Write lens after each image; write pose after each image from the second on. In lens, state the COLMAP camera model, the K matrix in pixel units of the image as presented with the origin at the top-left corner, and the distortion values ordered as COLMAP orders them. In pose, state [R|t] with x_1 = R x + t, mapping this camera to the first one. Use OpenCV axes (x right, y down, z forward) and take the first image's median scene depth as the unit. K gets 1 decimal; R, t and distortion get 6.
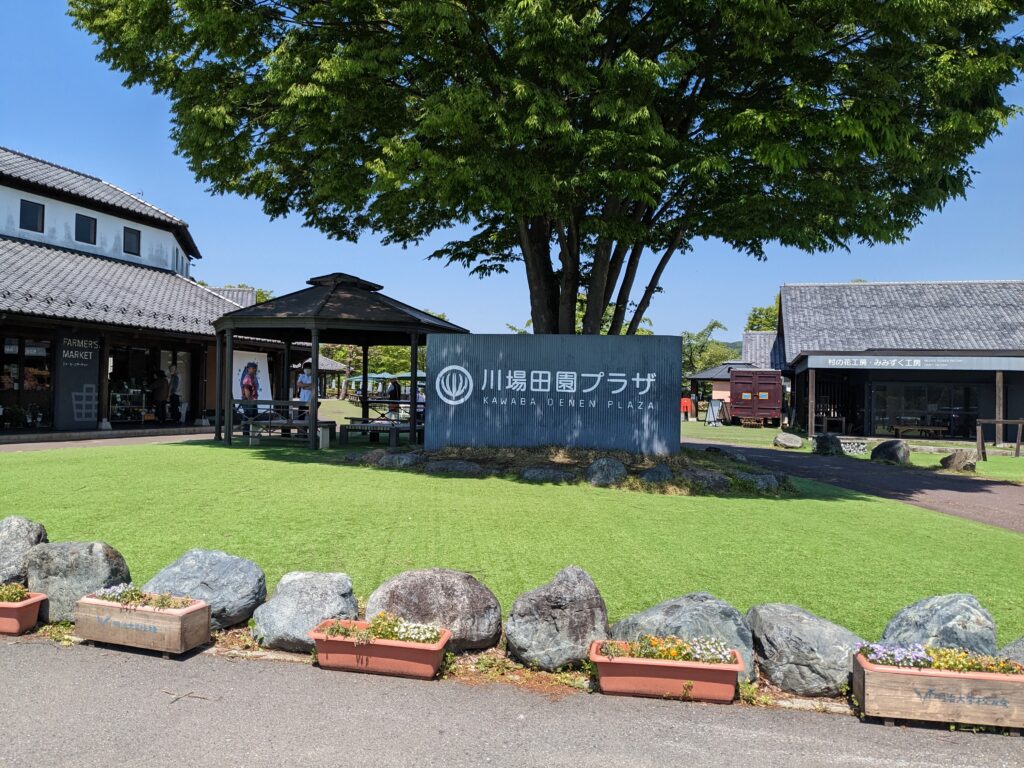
lens RADIAL K [[808.1, 0, 512.8], [0, 808.1, 384.6], [0, 0, 1]] dist [0.028260, -0.029583]
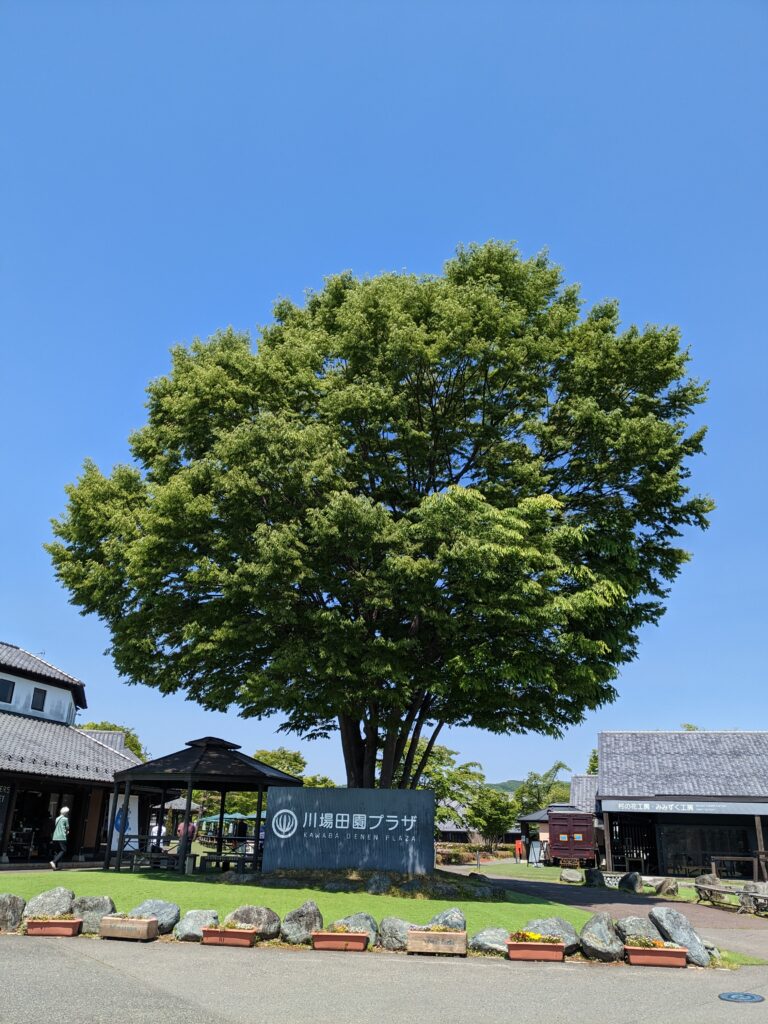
lens RADIAL K [[808.1, 0, 395.6], [0, 808.1, 530.7], [0, 0, 1]] dist [0.028260, -0.029583]
pose [[0.999653, 0.013547, 0.022582, 0.076061], [-0.004988, 0.939415, -0.342746, 0.003966], [-0.025857, 0.342514, 0.939157, -0.493924]]
